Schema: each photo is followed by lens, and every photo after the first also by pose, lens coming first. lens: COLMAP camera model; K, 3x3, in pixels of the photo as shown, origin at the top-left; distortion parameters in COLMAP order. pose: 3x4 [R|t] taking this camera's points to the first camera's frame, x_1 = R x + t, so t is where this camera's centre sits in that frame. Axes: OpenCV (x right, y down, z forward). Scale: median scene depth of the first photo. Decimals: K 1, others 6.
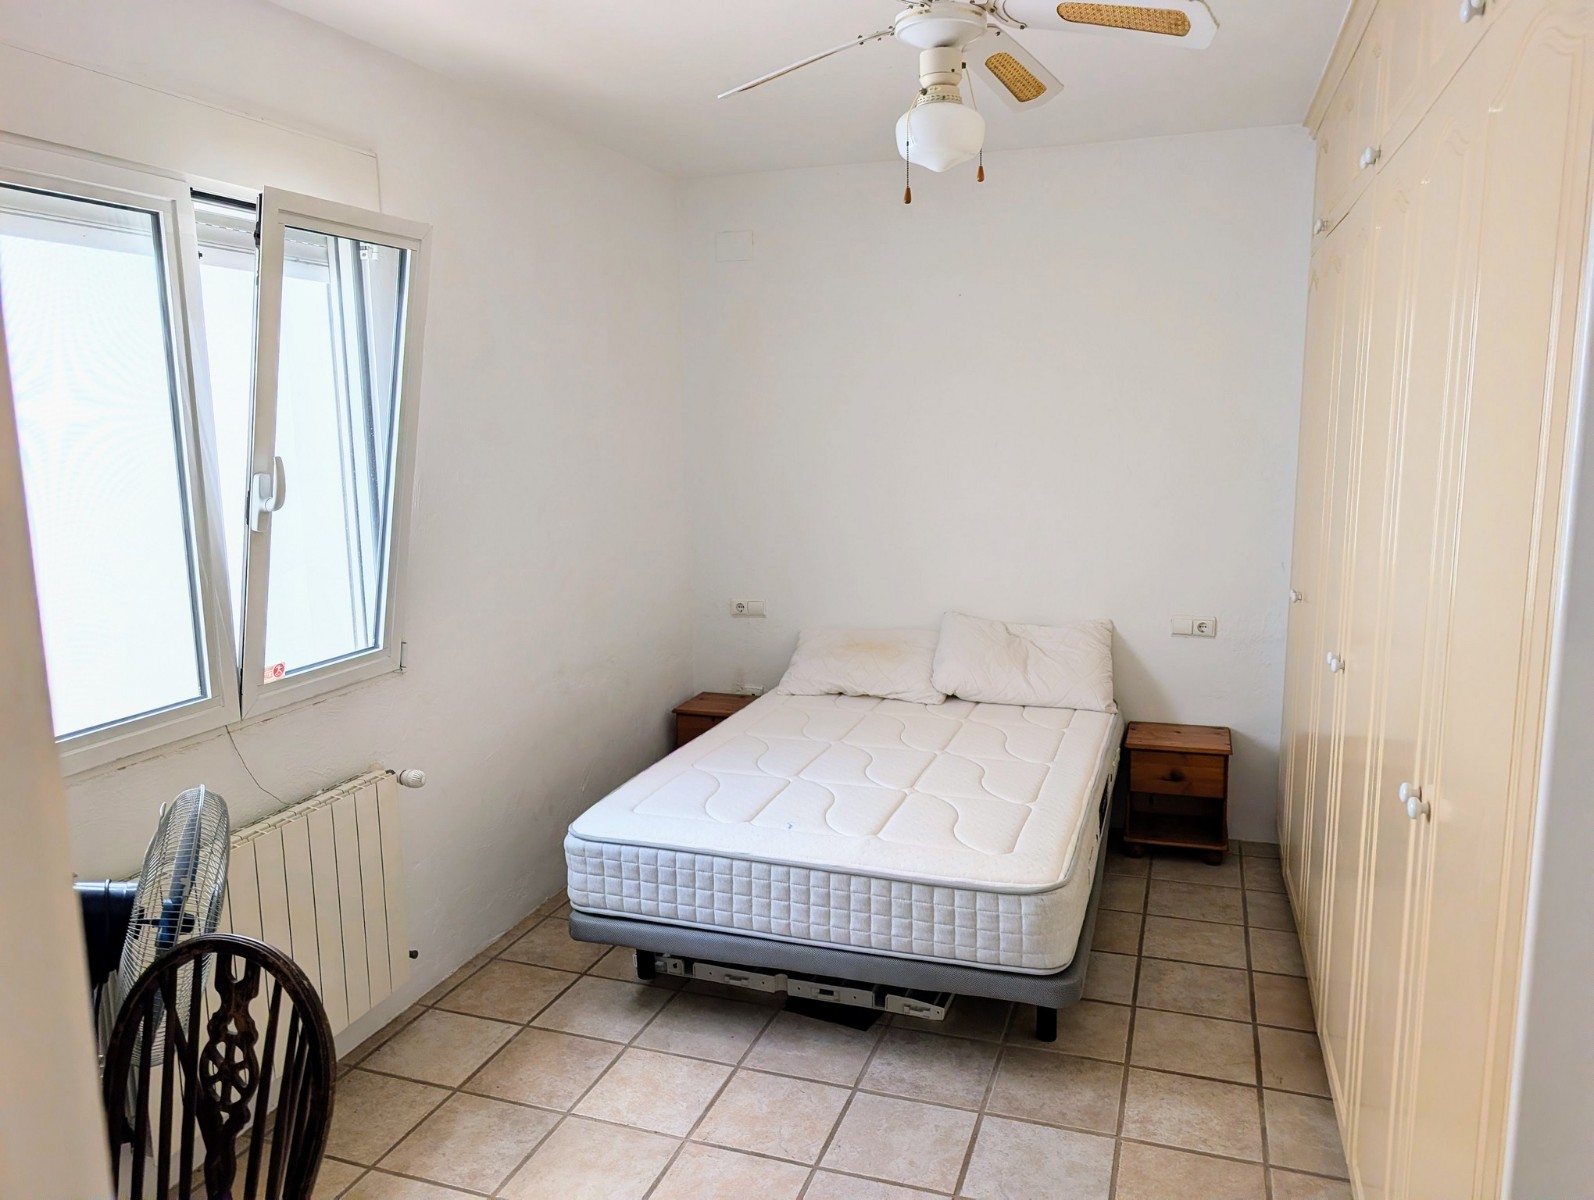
lens RADIAL K [[1135.2, 0, 790.4], [0, 1135.2, 608.2], [0, 0, 1]] dist [0.028403, -0.029680]
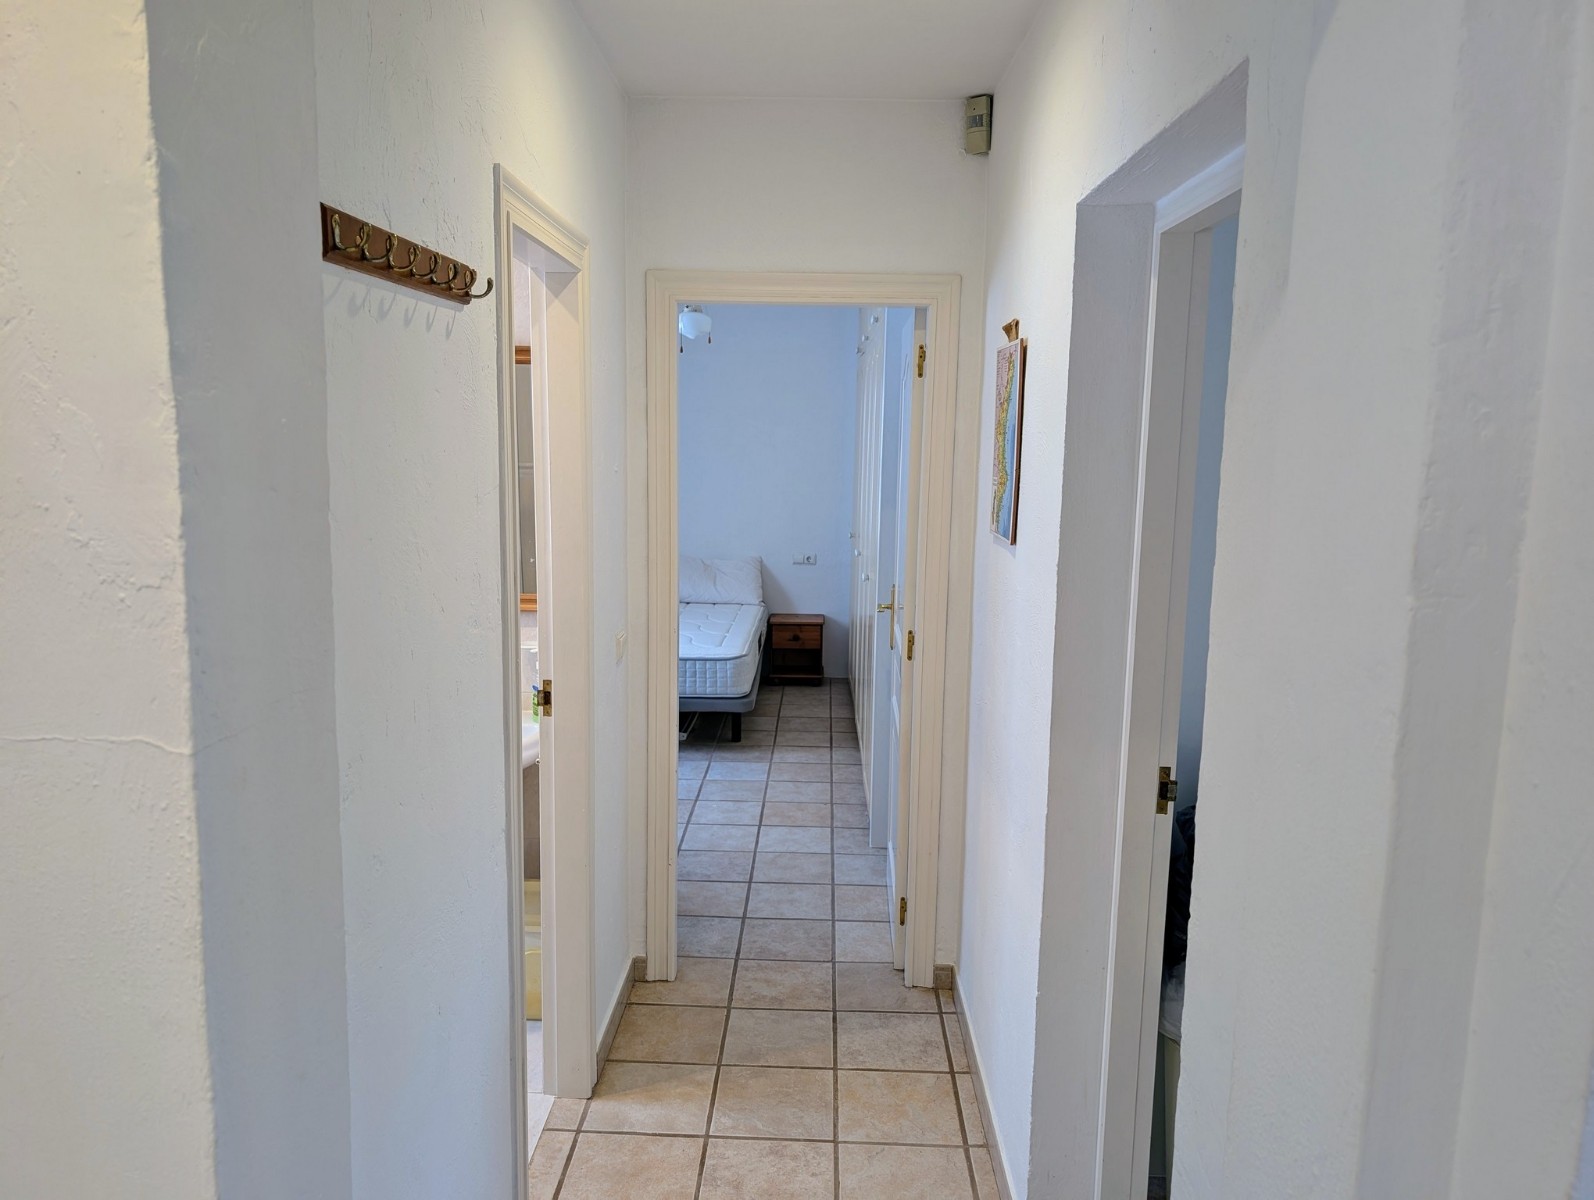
lens RADIAL K [[1135.2, 0, 790.4], [0, 1135.2, 608.2], [0, 0, 1]] dist [0.028403, -0.029680]
pose [[0.951601, -0.013735, 0.307031, -0.251609], [0.017396, 0.999806, -0.009189, 0.125500], [-0.306845, 0.014085, 0.951655, -0.803414]]
